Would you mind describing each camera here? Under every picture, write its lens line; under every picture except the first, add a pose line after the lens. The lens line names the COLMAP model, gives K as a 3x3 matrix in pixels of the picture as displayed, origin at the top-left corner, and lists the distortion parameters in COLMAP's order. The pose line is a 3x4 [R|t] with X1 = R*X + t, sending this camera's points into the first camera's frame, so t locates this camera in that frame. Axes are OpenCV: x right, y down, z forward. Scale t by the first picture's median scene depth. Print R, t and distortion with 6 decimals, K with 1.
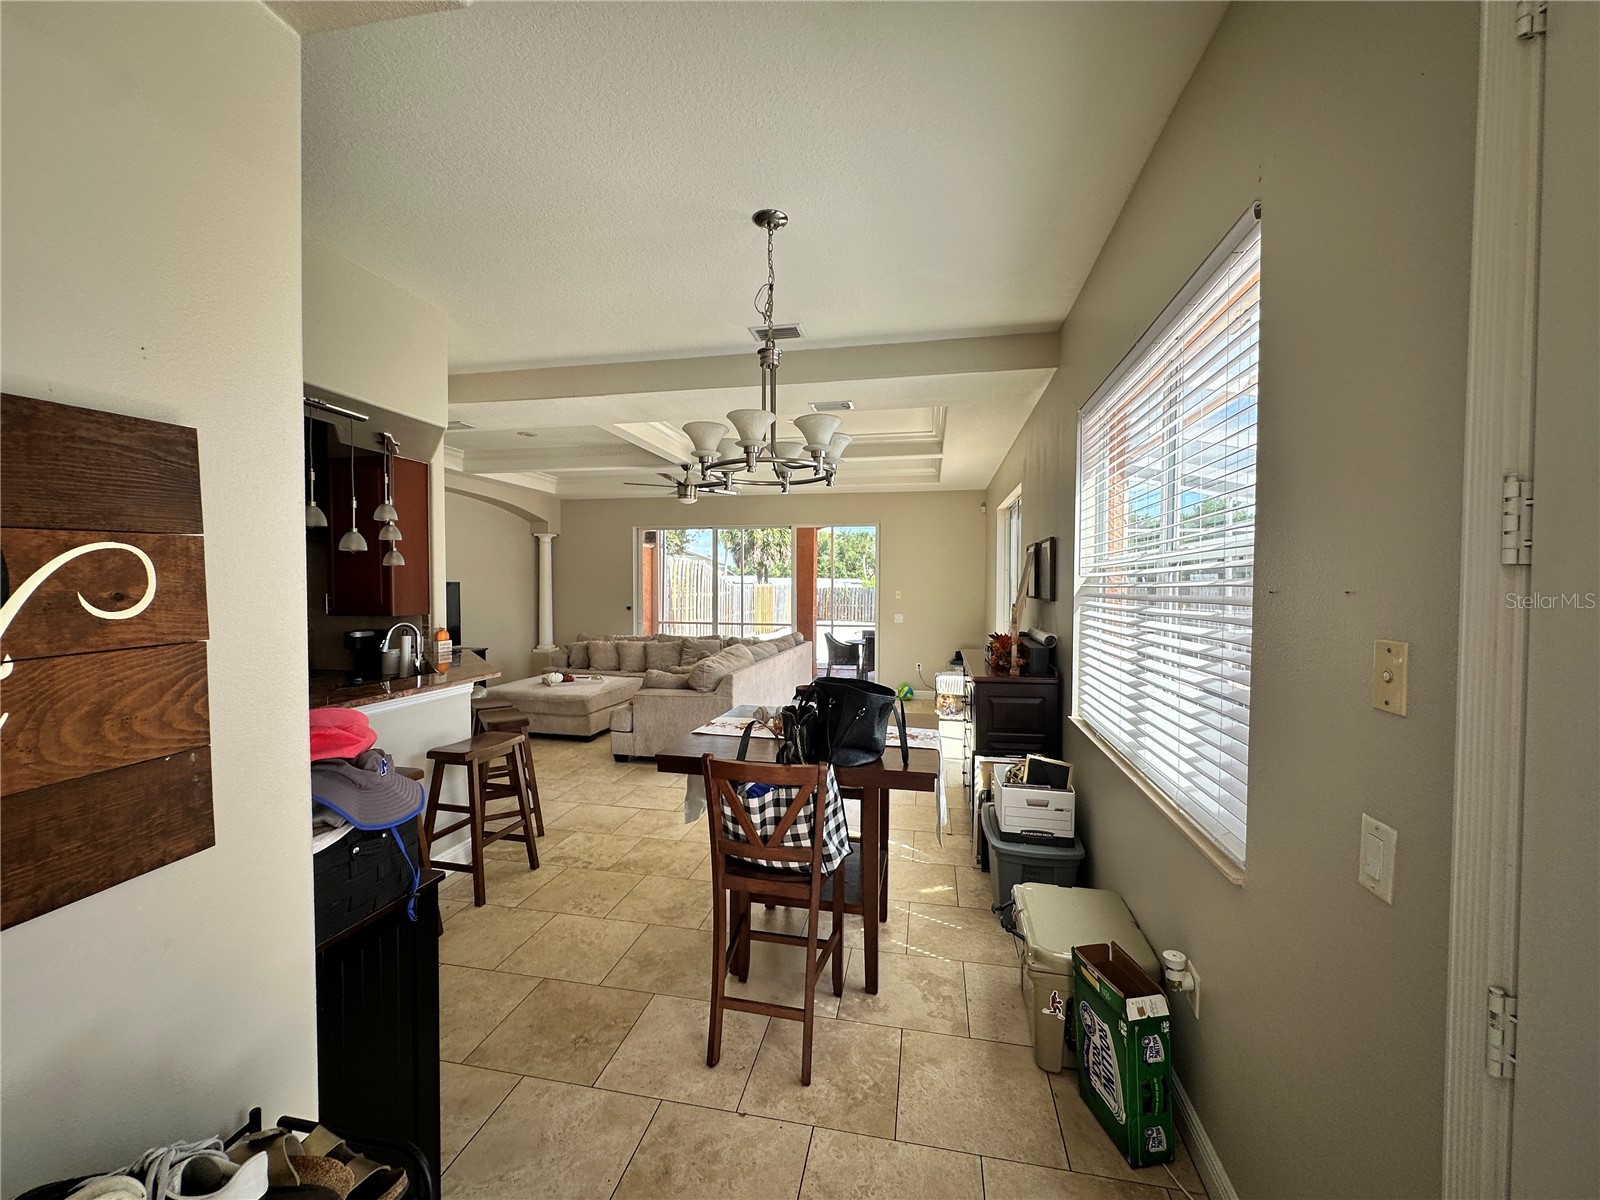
lens RADIAL K [[640.2, 0, 800.2], [0, 640.2, 599.9], [0, 0, 1]] dist [-0.002704, 0.000931]
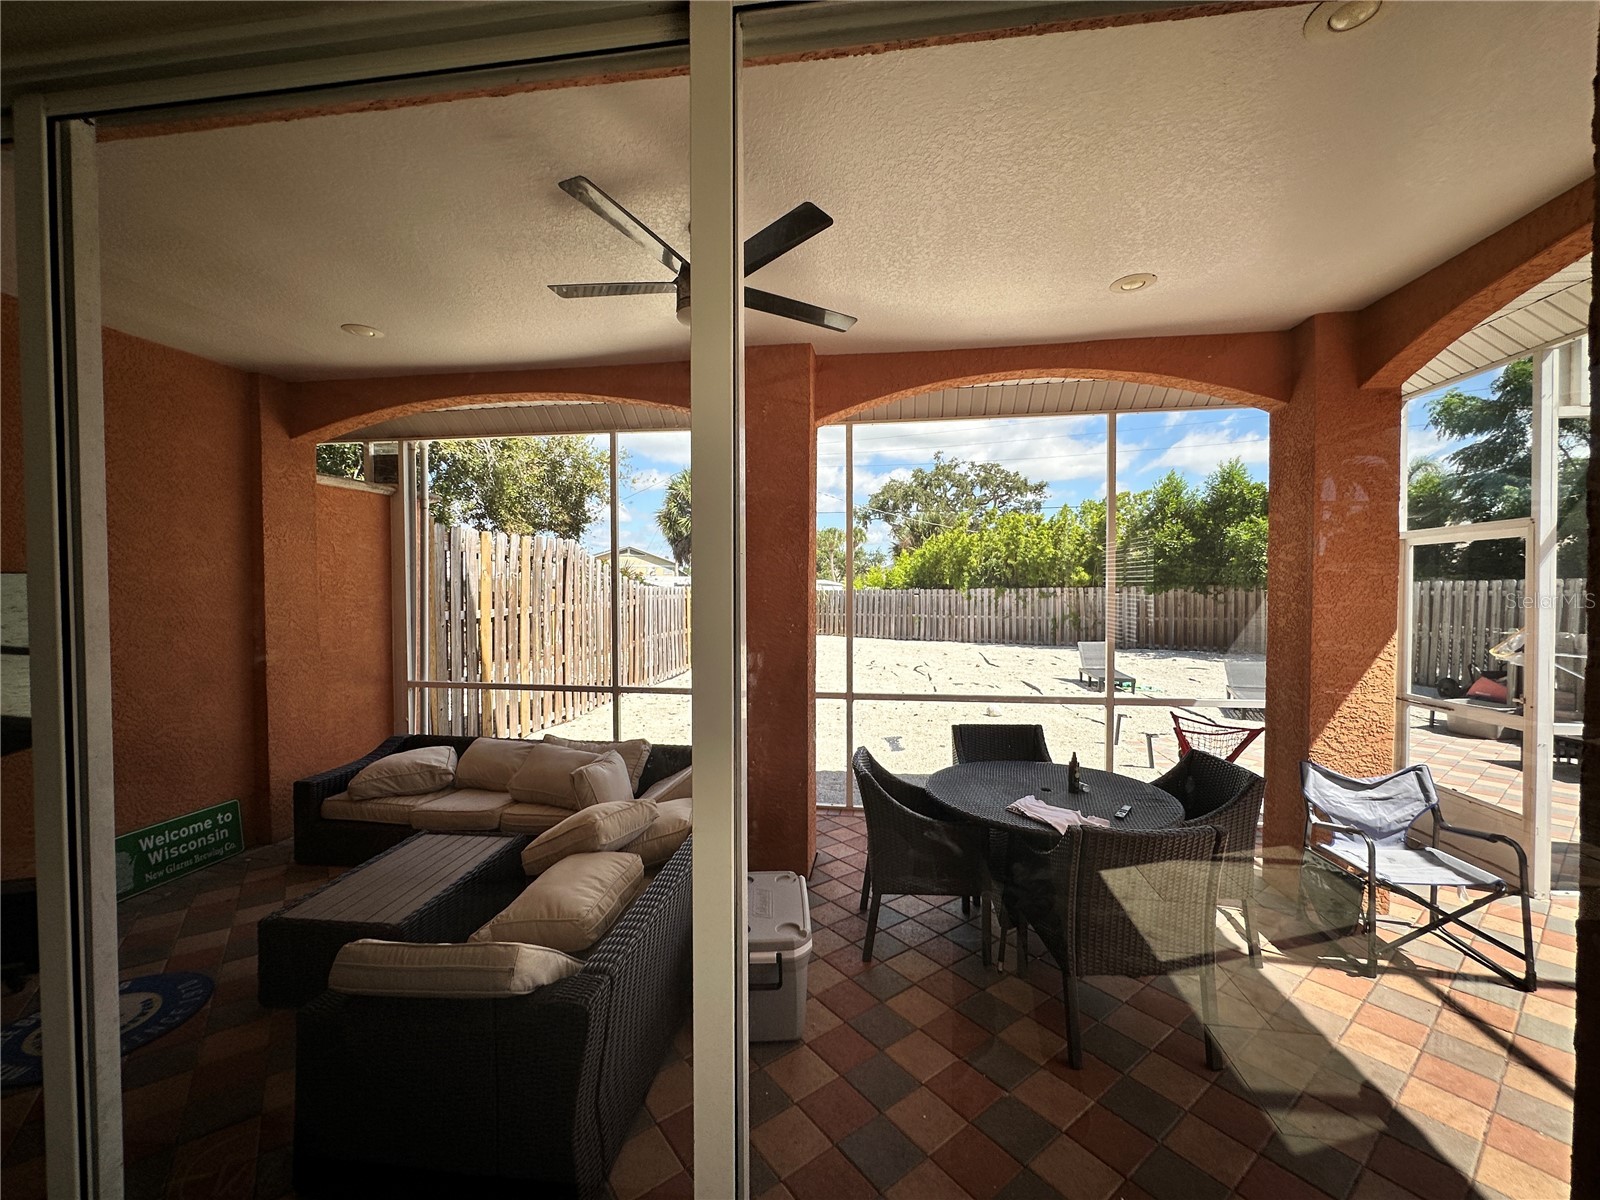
lens RADIAL K [[640.2, 0, 796.2], [0, 640.2, 596.1], [0, 0, 1]] dist [-0.002704, 0.000931]
pose [[0.998413, -0.002134, 0.056274, -0.004373], [0.002598, 0.999963, -0.008177, -0.024858], [-0.056254, 0.008310, 0.998382, 0.985575]]
